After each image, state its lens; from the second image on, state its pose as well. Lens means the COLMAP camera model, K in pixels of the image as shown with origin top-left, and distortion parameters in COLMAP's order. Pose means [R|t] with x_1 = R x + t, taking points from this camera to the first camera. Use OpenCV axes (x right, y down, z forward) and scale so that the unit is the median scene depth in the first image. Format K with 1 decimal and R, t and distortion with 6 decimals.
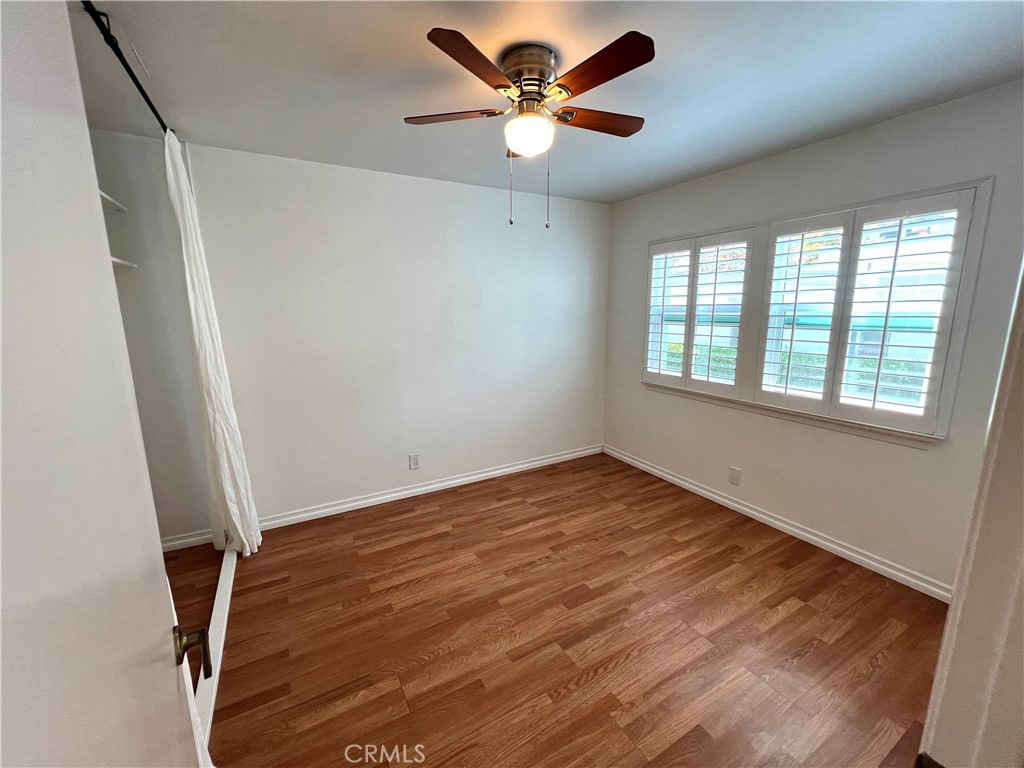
lens RADIAL K [[408.7, 0, 510.9], [0, 408.7, 386.8], [0, 0, 1]] dist [-0.001033, 0.000487]
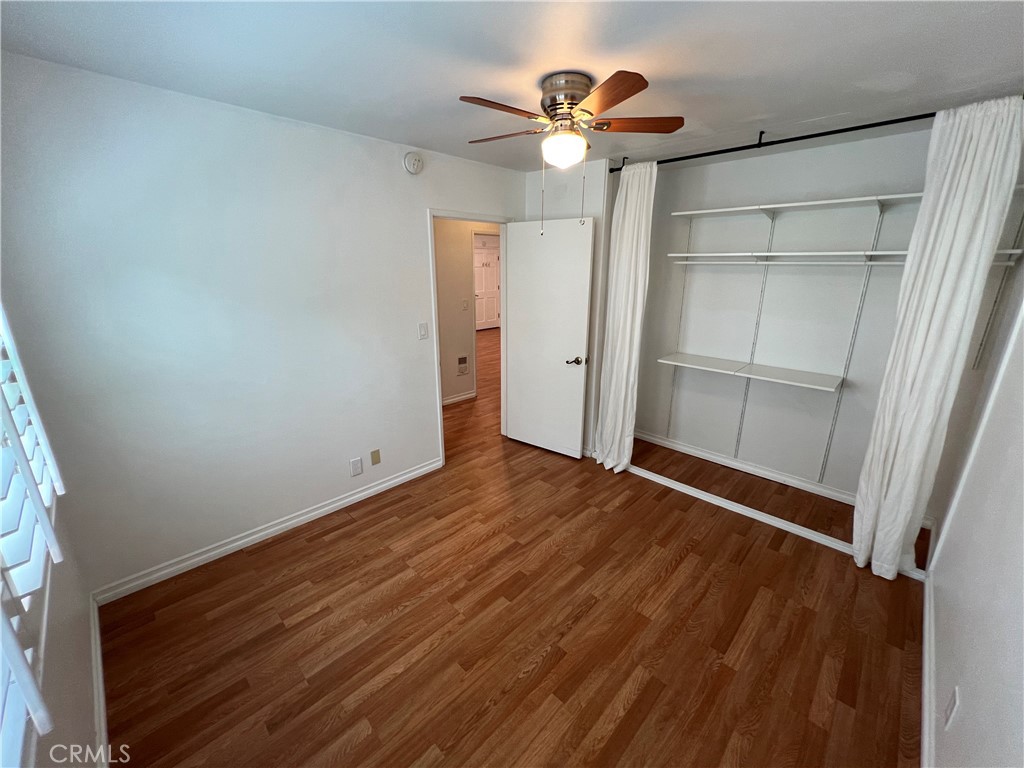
lens RADIAL K [[408.7, 0, 513.4], [0, 408.7, 380.1], [0, 0, 1]] dist [-0.001033, 0.000487]
pose [[-0.958442, 0.081124, -0.273509, 0.379736], [-0.052080, 0.892854, 0.447325, -0.381945], [0.280492, 0.442980, -0.851524, 1.540052]]
